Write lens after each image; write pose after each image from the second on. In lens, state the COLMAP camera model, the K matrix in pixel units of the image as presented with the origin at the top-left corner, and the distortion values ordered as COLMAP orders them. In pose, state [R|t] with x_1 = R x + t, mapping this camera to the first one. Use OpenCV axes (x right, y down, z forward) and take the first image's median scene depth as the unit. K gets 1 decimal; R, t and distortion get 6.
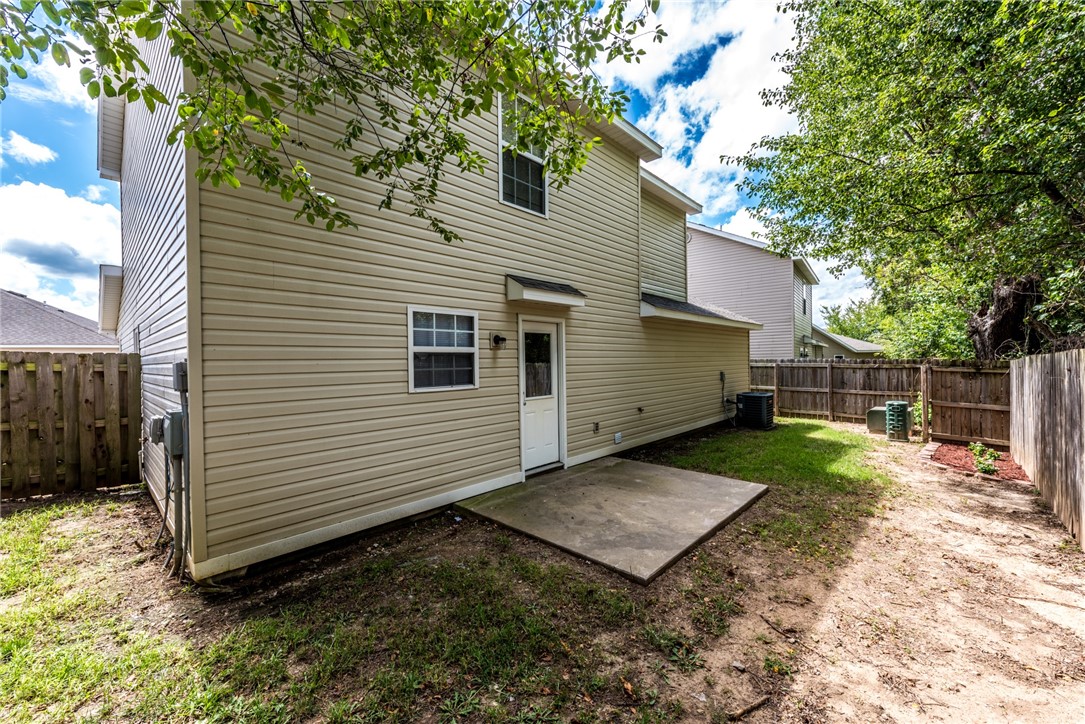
lens RADIAL K [[422.3, 0, 549.6], [0, 422.3, 364.3], [0, 0, 1]] dist [0.001564, -0.000189]
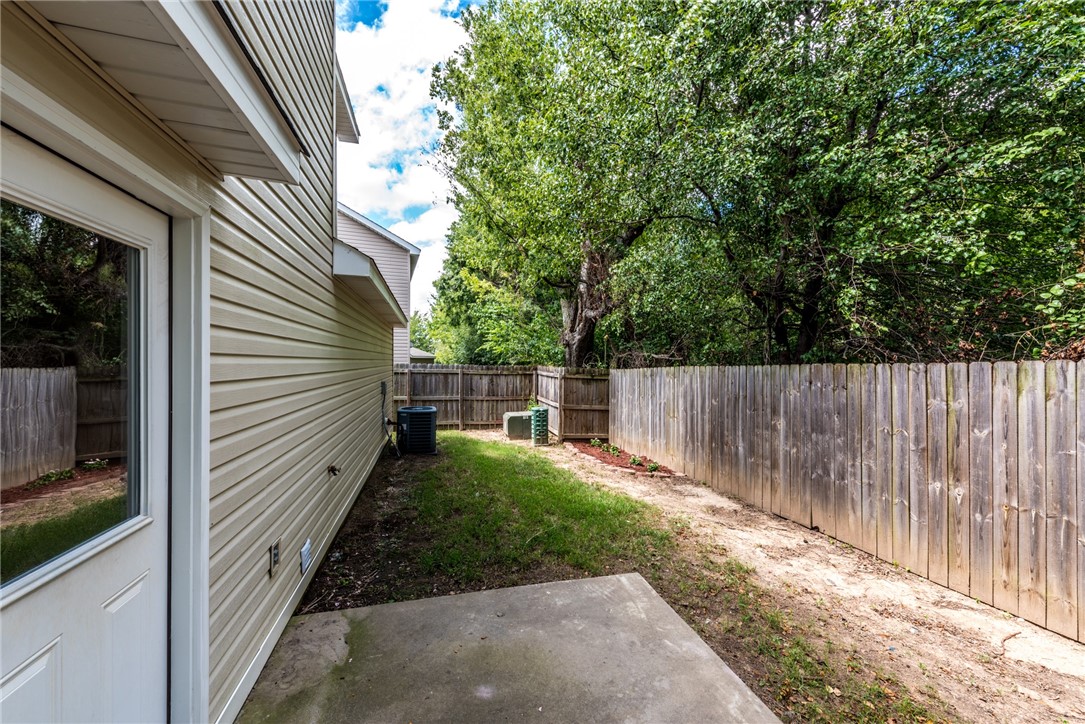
lens RADIAL K [[422.3, 0, 549.6], [0, 422.3, 364.3], [0, 0, 1]] dist [0.001564, -0.000189]
pose [[0.534570, 0.016078, 0.844971, -0.049466], [-0.010598, 0.999868, -0.012321, -0.005915], [-0.845057, -0.002369, 0.534670, 0.473301]]
